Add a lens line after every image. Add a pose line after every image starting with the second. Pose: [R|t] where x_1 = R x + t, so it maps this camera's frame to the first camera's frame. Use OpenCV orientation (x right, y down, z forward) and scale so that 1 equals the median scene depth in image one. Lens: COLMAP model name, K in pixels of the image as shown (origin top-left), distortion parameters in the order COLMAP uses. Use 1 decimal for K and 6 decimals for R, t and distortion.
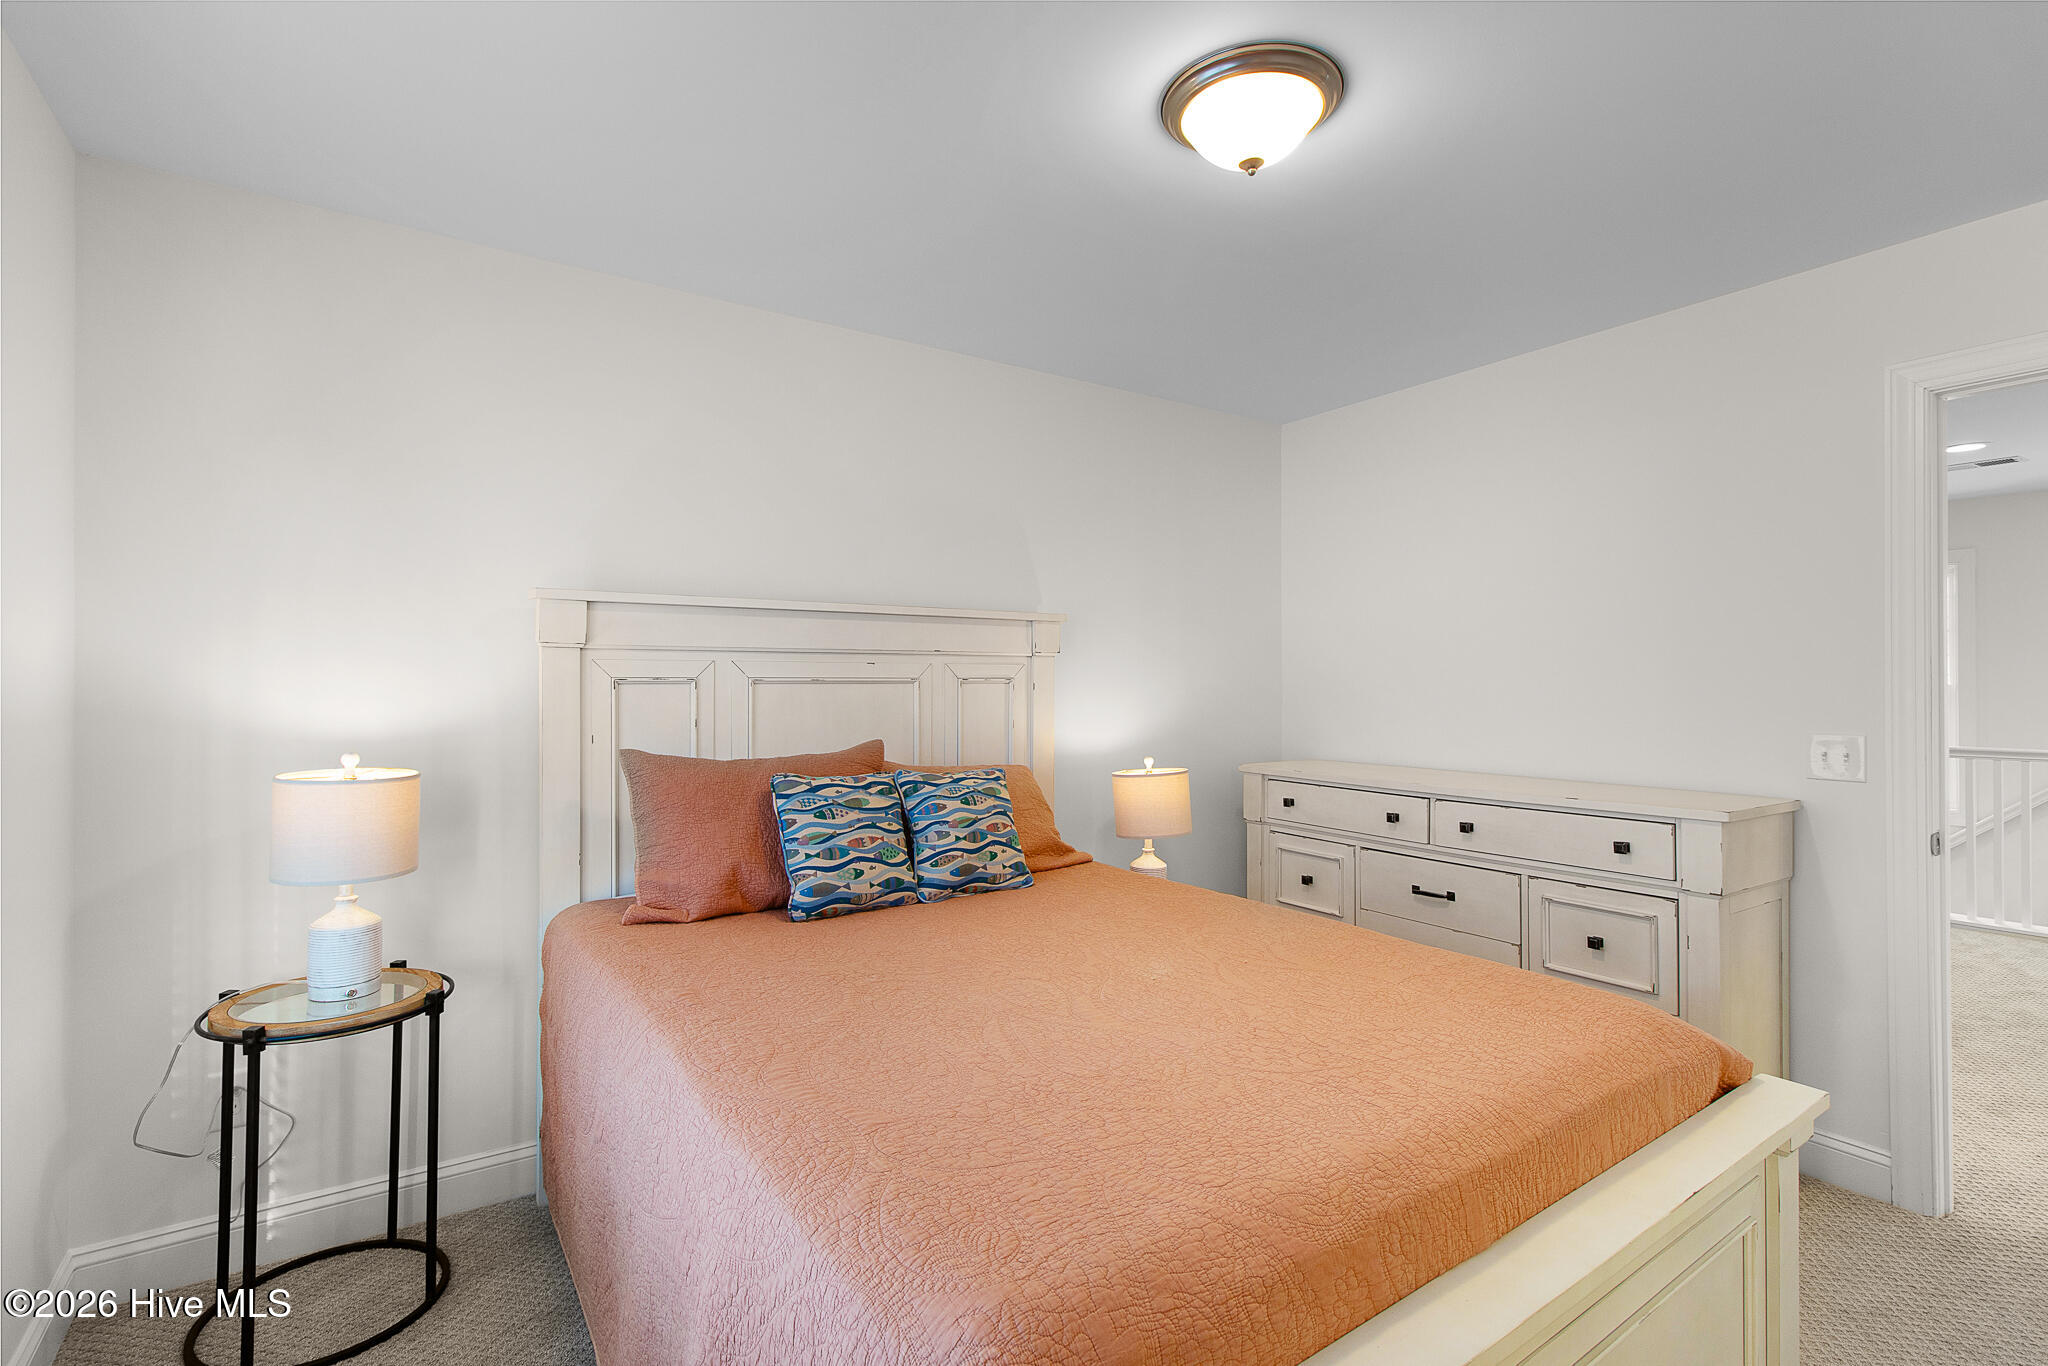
lens RADIAL K [[884.4, 0, 1024.0], [0, 884.4, 683.0], [0, 0, 1]] dist [-0.000728, -0.000026]
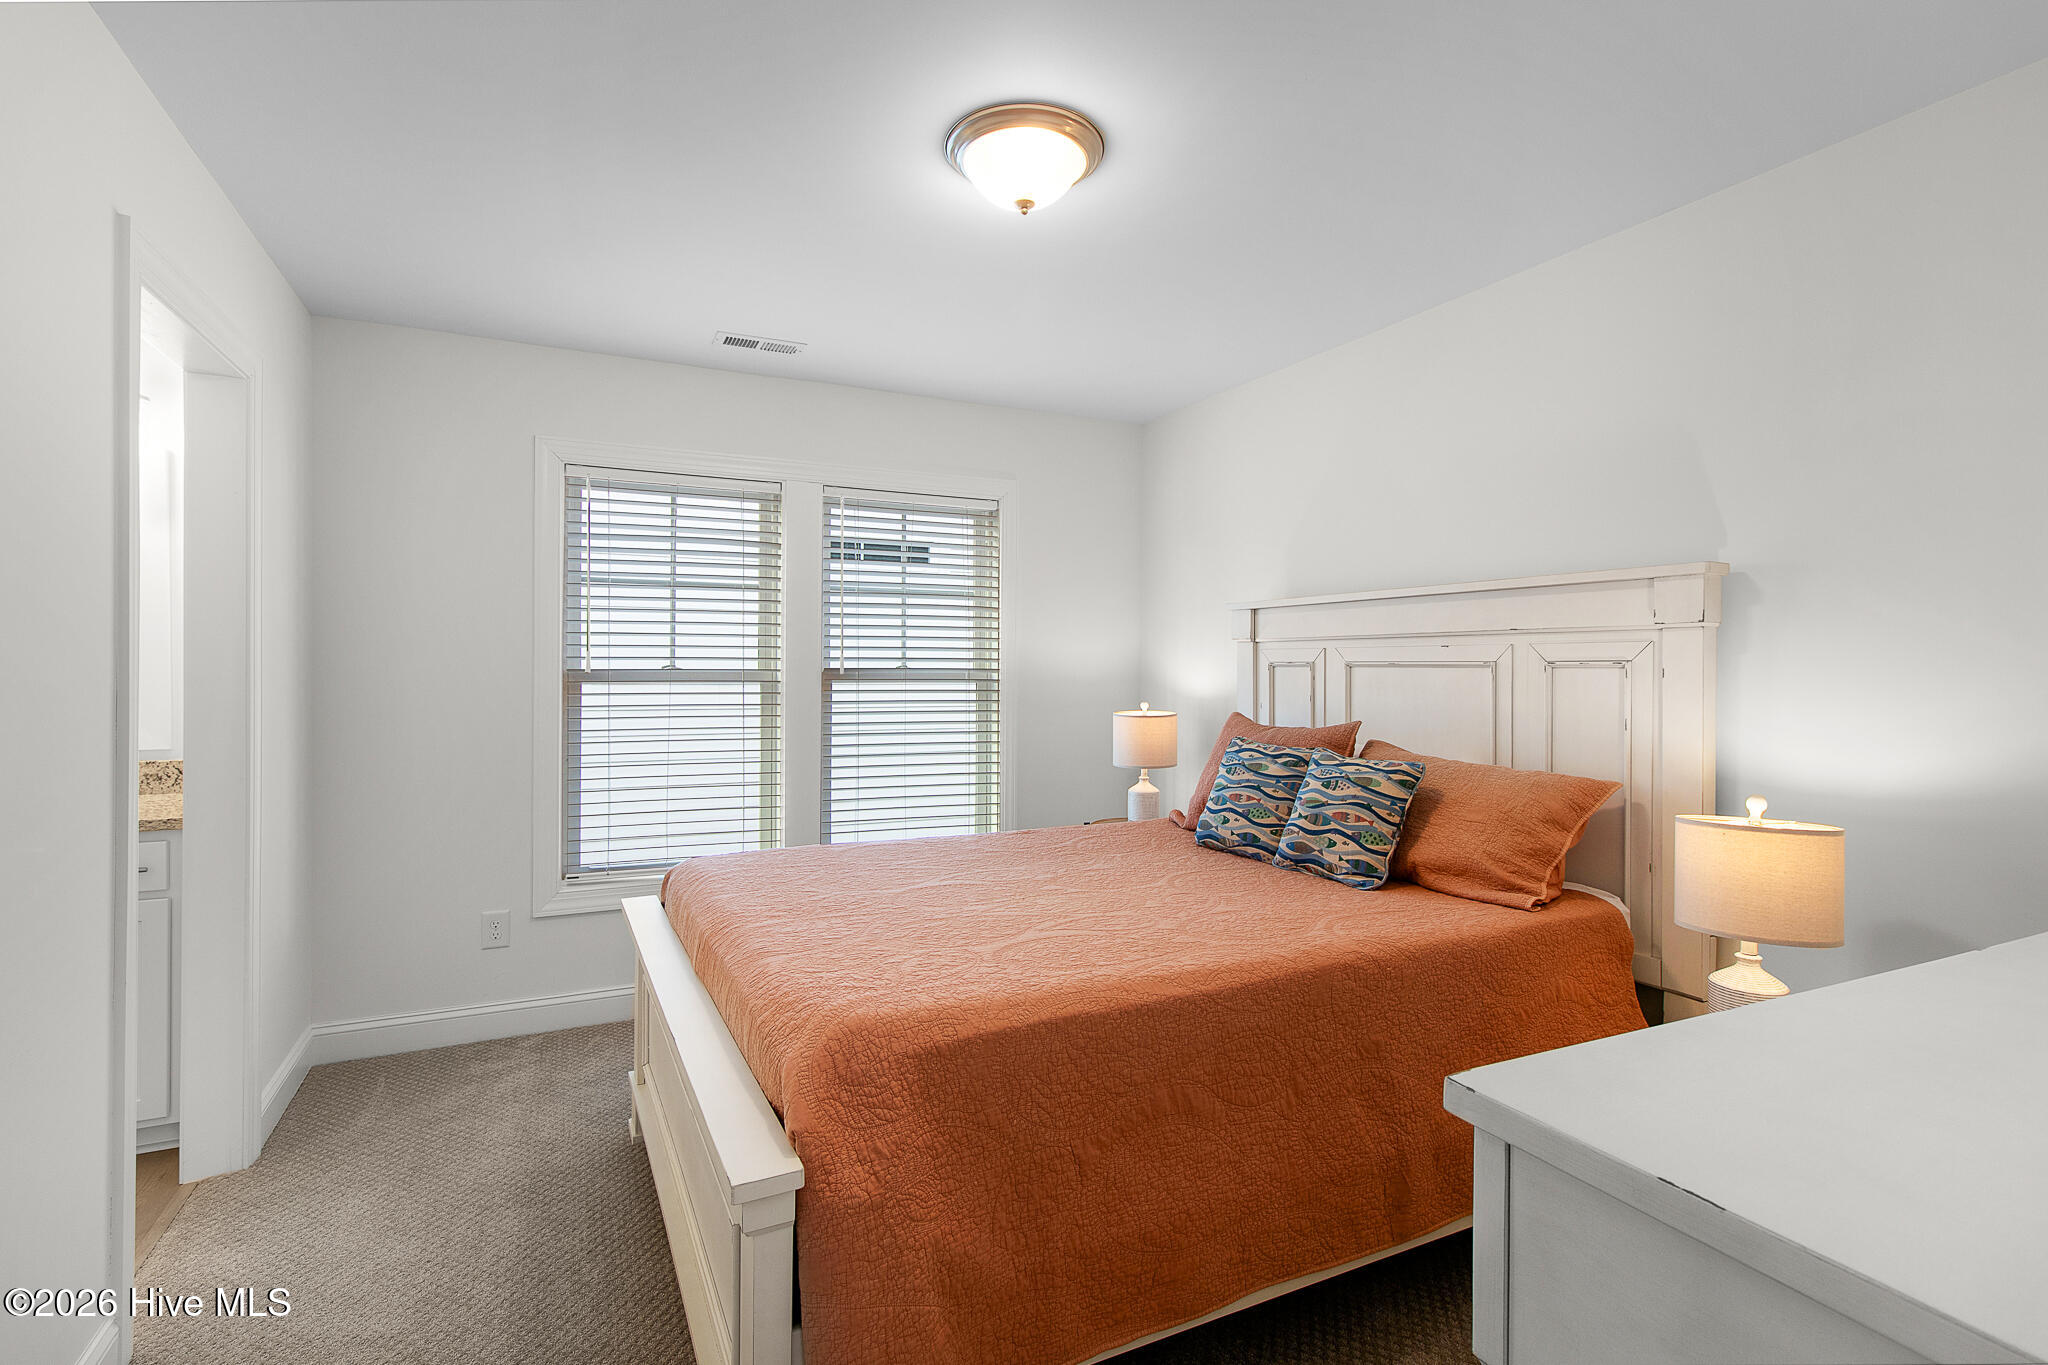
lens RADIAL K [[1027.9, 0, 1021.4], [0, 1027.9, 664.8], [0, 0, 1]] dist [0.000700, 0.000011]
pose [[-0.127737, -0.001015, -0.991808, 1.120385], [-0.007924, 0.999969, -0.000003, 0.001399], [0.991776, 0.007858, -0.127741, 0.797809]]
